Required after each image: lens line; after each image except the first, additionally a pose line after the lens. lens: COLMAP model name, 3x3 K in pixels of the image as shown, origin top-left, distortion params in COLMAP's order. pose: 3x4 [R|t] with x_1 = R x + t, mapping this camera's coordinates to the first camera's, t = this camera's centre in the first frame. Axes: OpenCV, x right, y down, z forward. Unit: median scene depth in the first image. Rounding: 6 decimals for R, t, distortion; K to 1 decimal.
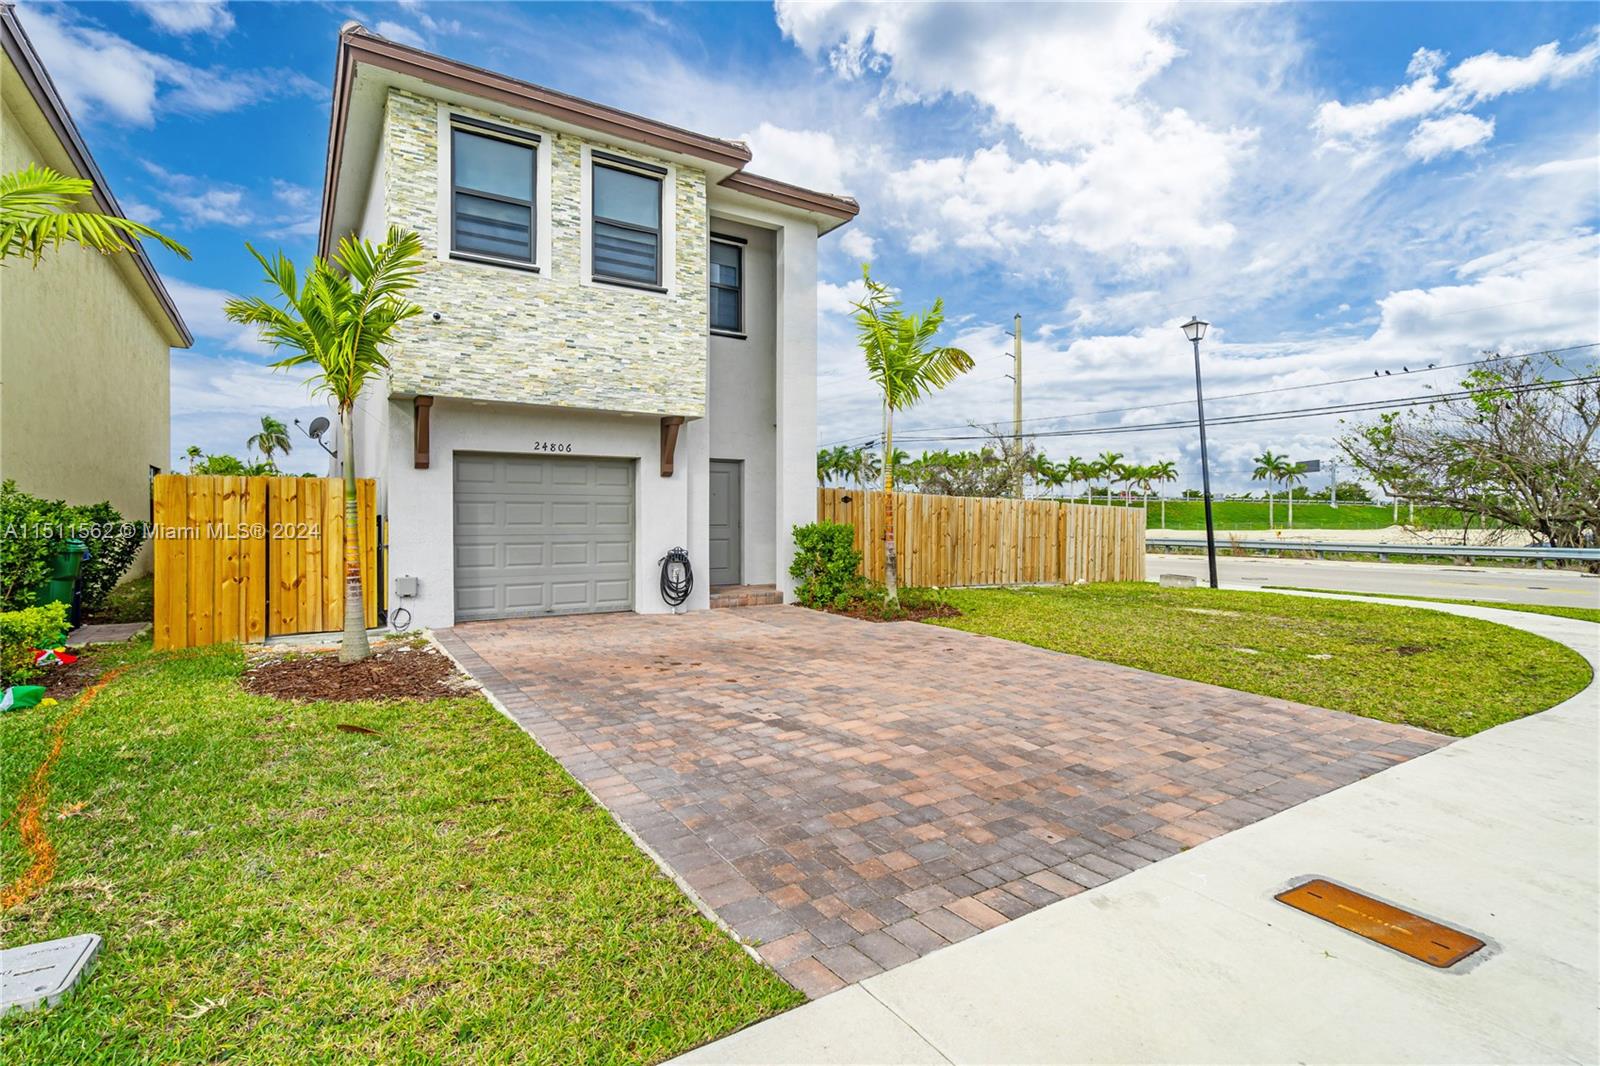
lens RADIAL K [[758.7, 0, 841.2], [0, 758.7, 516.3], [0, 0, 1]] dist [0.000902, 0.000066]
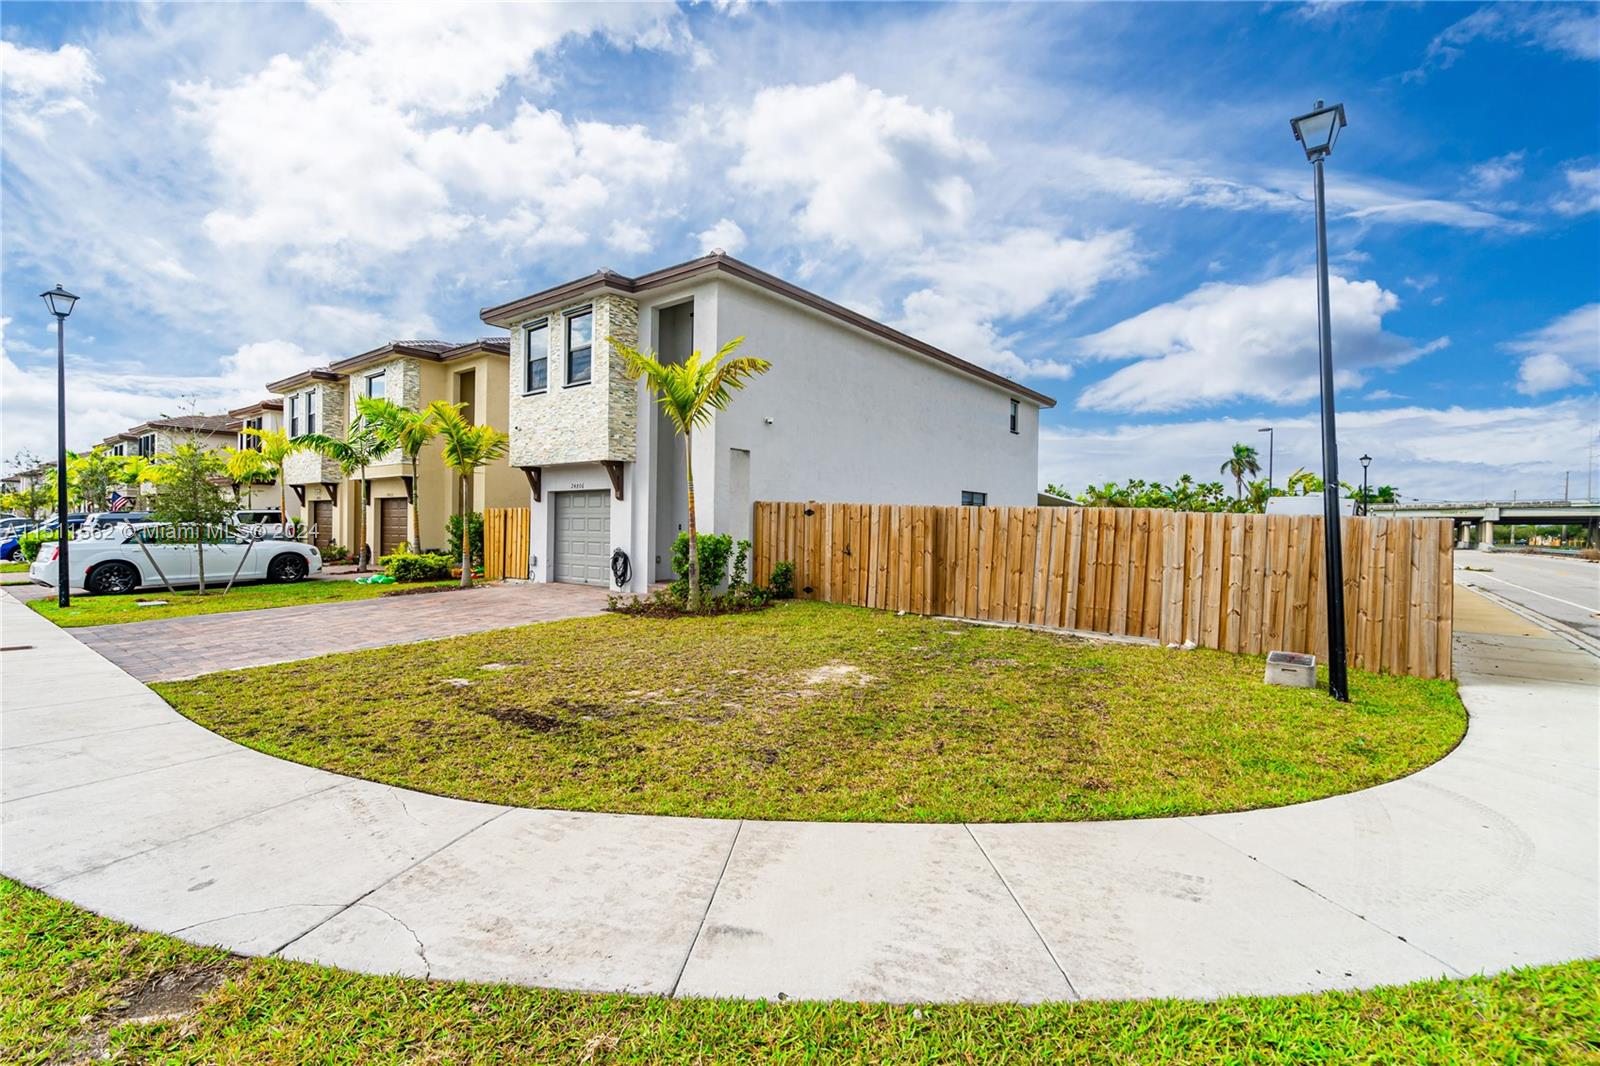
lens RADIAL K [[728.6, 0, 800.0], [0, 728.6, 533.0], [0, 0, 1]] dist [0.017197, -0.000748]
pose [[0.283130, 0.008326, -0.959045, 1.314670], [-0.009214, 0.999940, 0.005961, 0.000467], [0.959037, 0.007149, 0.283190, 0.976138]]
